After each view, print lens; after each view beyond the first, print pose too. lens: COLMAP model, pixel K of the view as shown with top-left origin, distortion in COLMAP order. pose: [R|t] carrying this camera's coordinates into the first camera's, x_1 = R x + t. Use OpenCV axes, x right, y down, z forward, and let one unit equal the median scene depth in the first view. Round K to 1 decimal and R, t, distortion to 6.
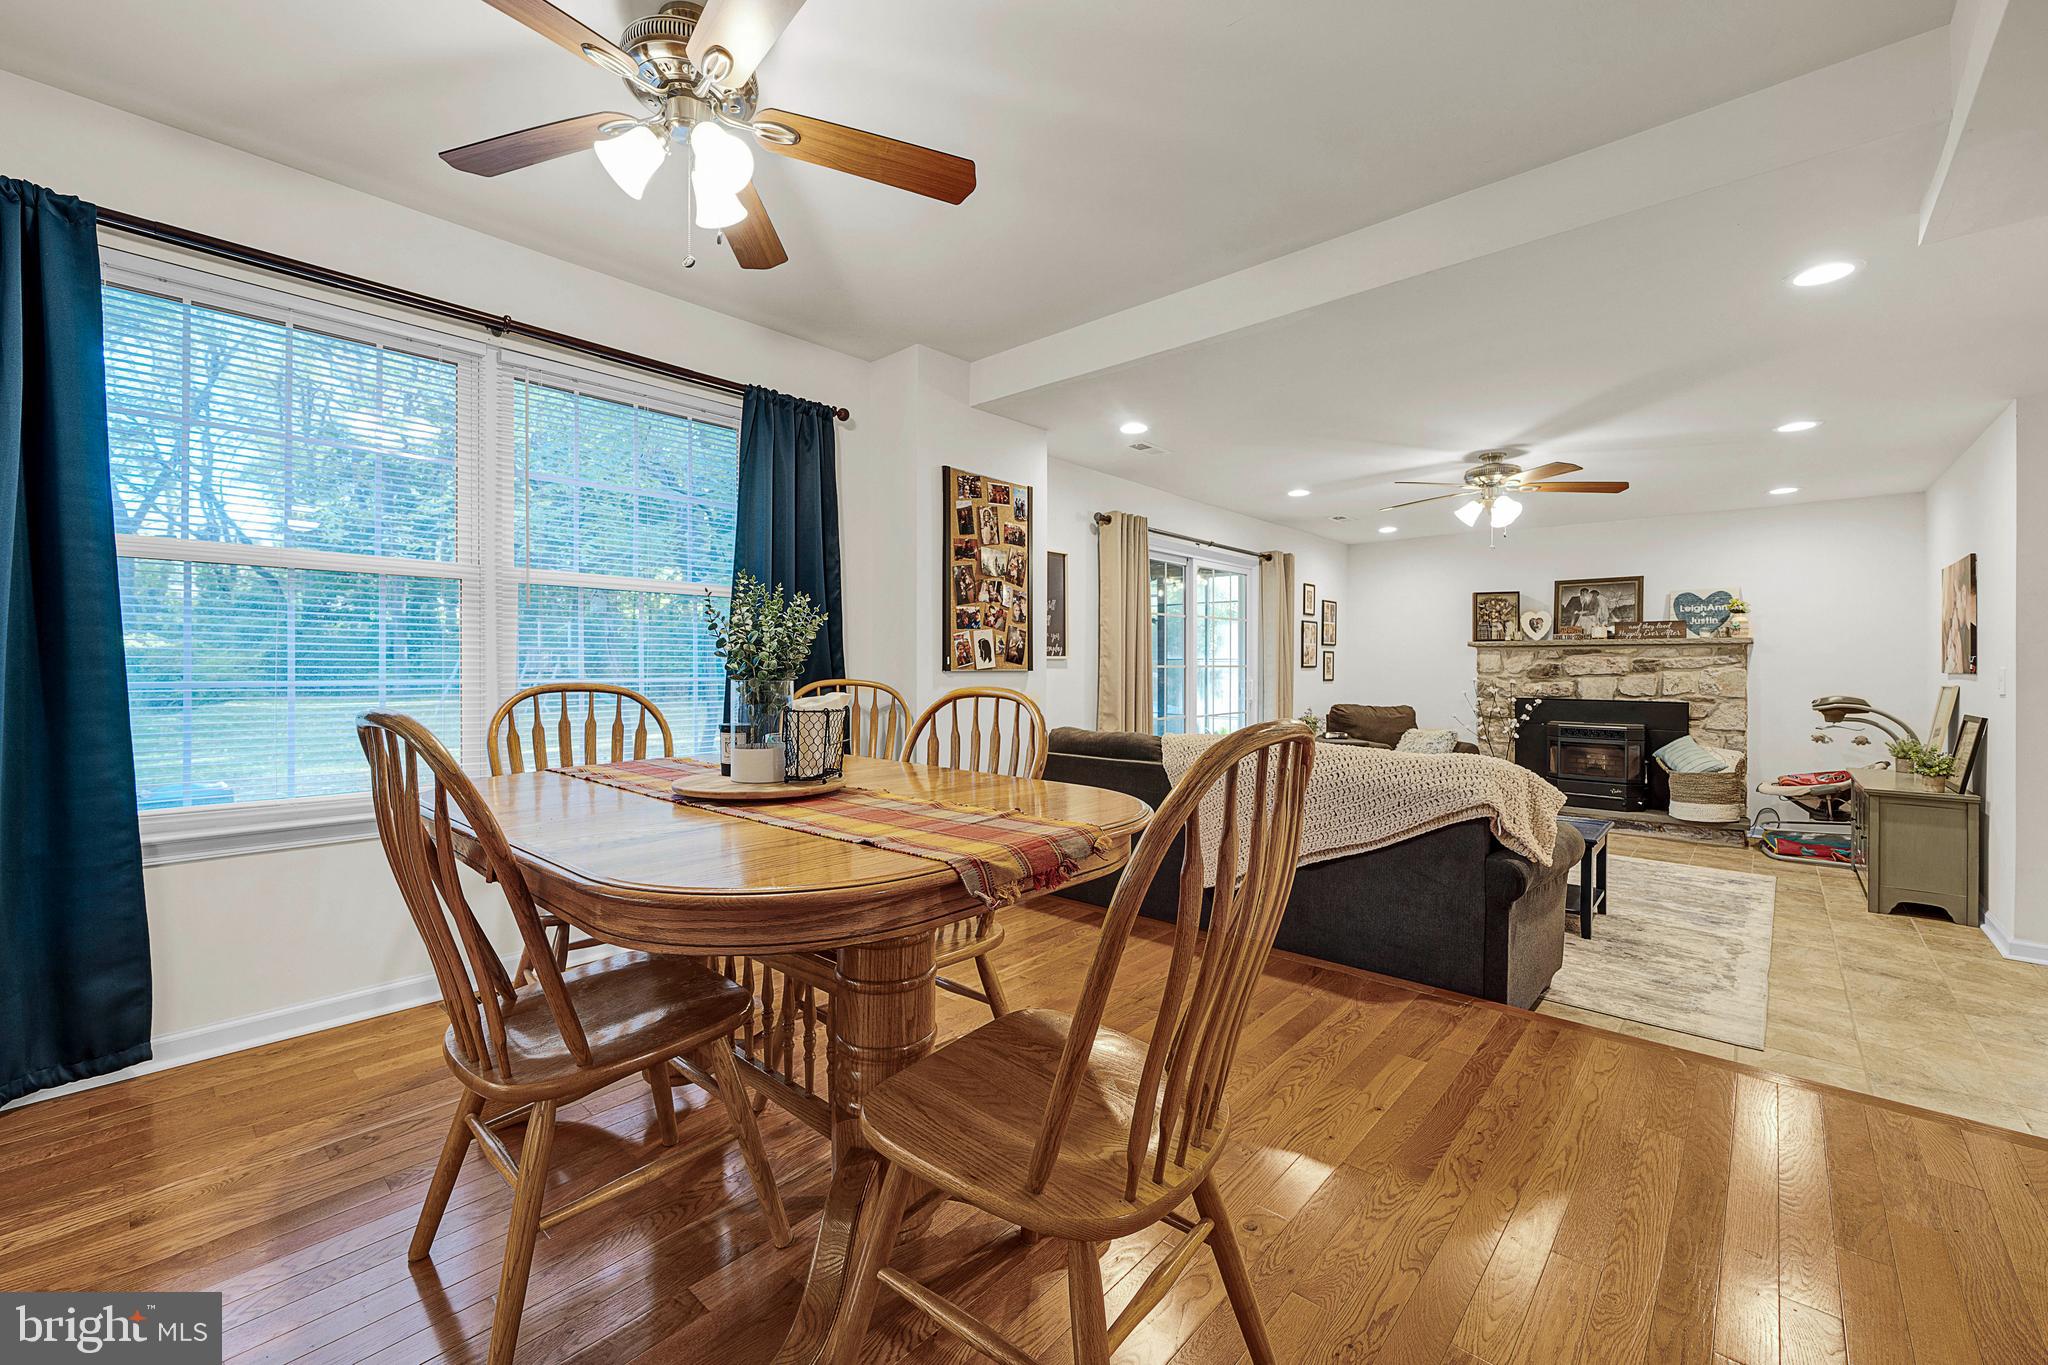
lens RADIAL K [[882.8, 0, 1032.0], [0, 882.8, 655.2], [0, 0, 1]] dist [-0.000062, -0.000059]
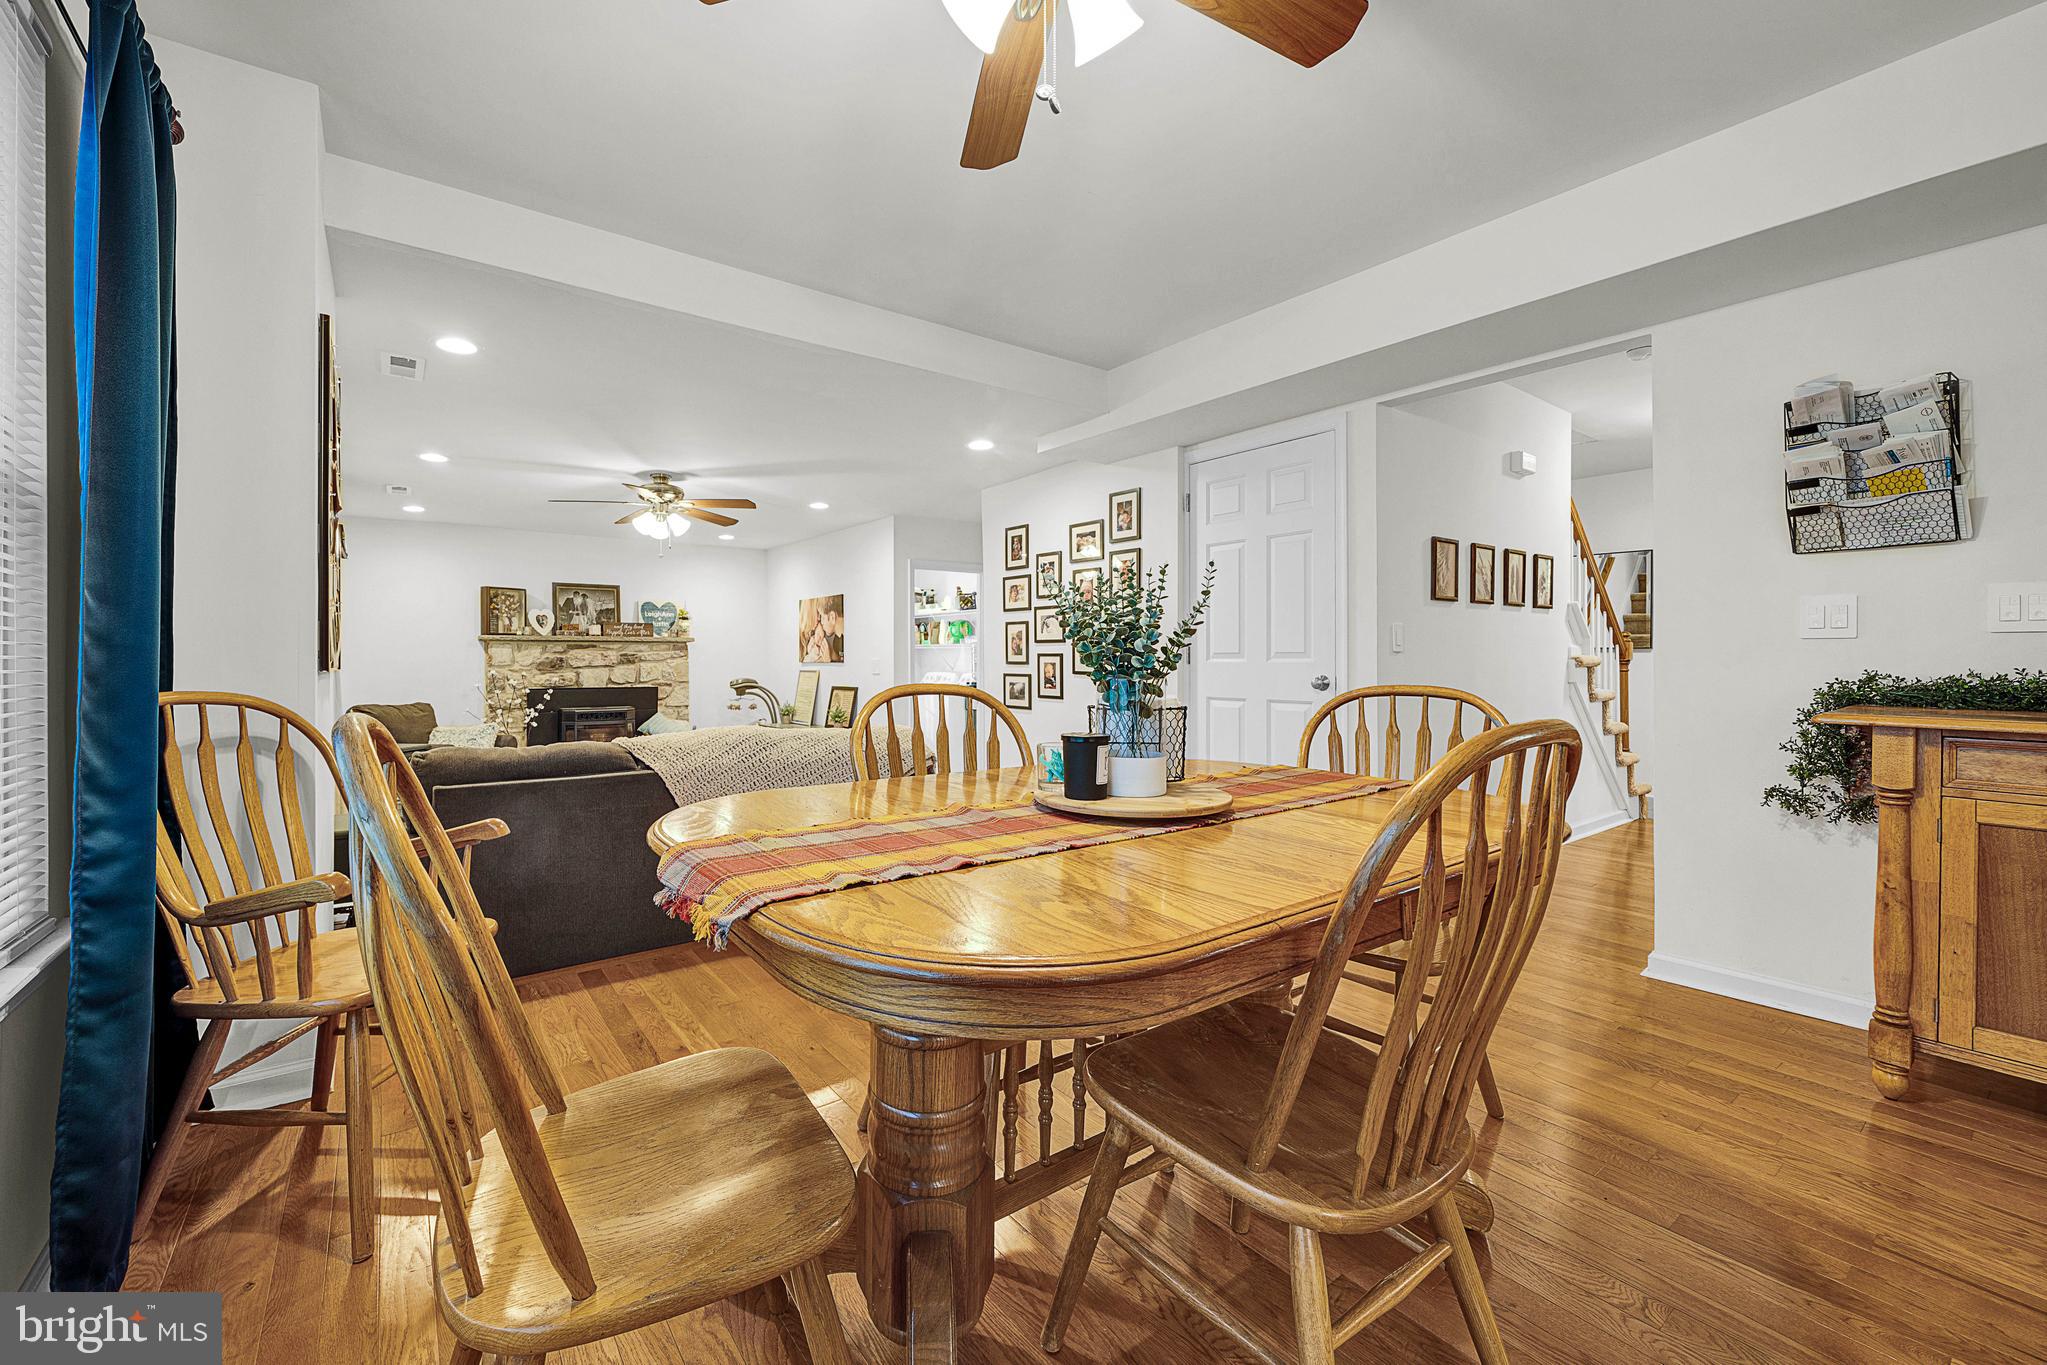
lens RADIAL K [[783.3, 0, 1025.0], [0, 783.3, 658.4], [0, 0, 1]] dist [0.000358, 0.000028]
pose [[0.187273, -0.003997, 0.982300, -0.281505], [-0.009349, 0.999939, 0.005852, 0.000150], [-0.982263, -0.010279, 0.187224, 0.247881]]
